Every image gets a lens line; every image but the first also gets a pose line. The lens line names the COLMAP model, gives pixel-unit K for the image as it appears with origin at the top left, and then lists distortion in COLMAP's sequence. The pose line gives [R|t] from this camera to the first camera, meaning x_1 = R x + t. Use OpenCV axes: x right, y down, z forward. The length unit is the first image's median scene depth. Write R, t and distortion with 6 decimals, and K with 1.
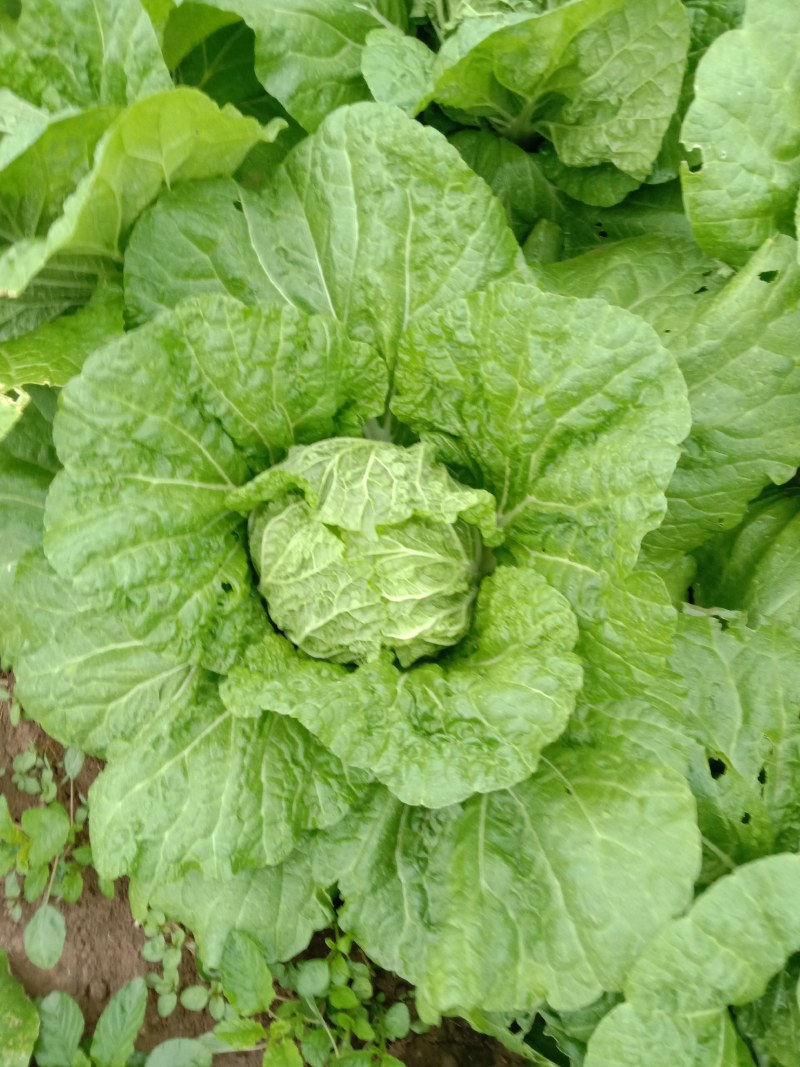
lens RADIAL K [[926.1, 0, 400.0], [0, 926.1, 534.9], [0, 0, 1]] dist [0.012384, -0.008110]
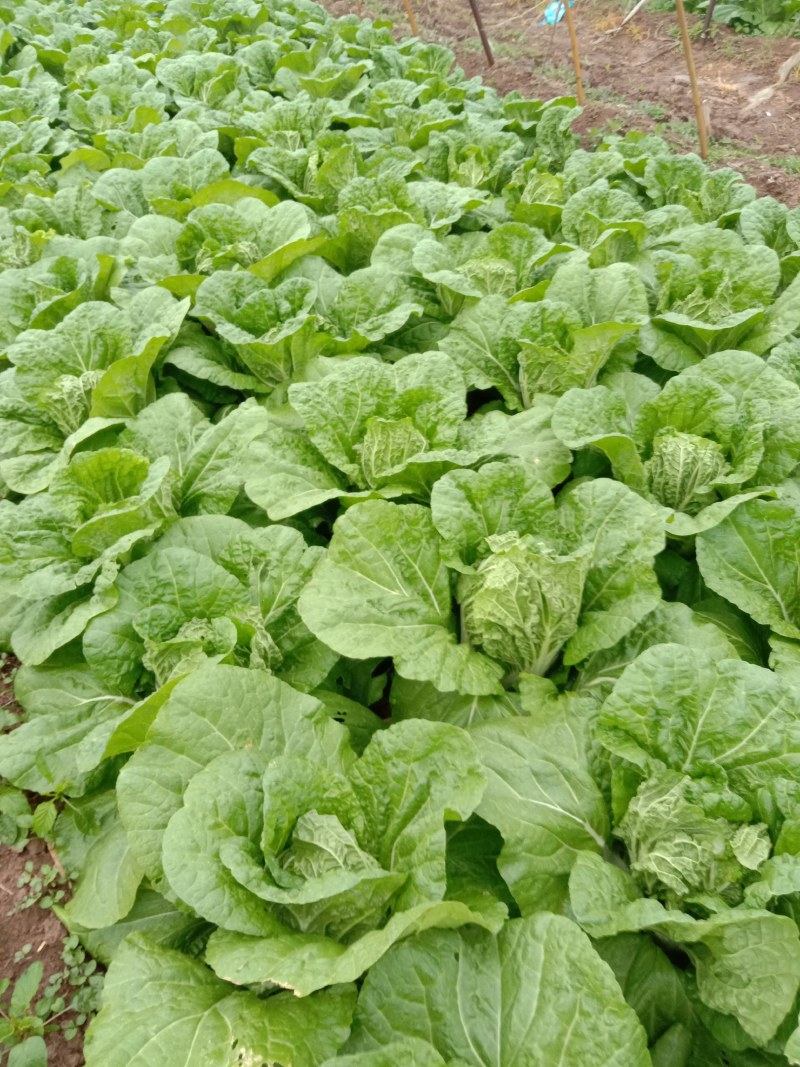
lens RADIAL K [[926.1, 0, 401.0], [0, 926.1, 531.5], [0, 0, 1]] dist [0.012384, -0.008110]
pose [[0.934580, 0.268889, -0.232937, -0.099307], [-0.351793, 0.795951, -0.492650, -0.145286], [0.052938, 0.542366, 0.838473, -0.520082]]
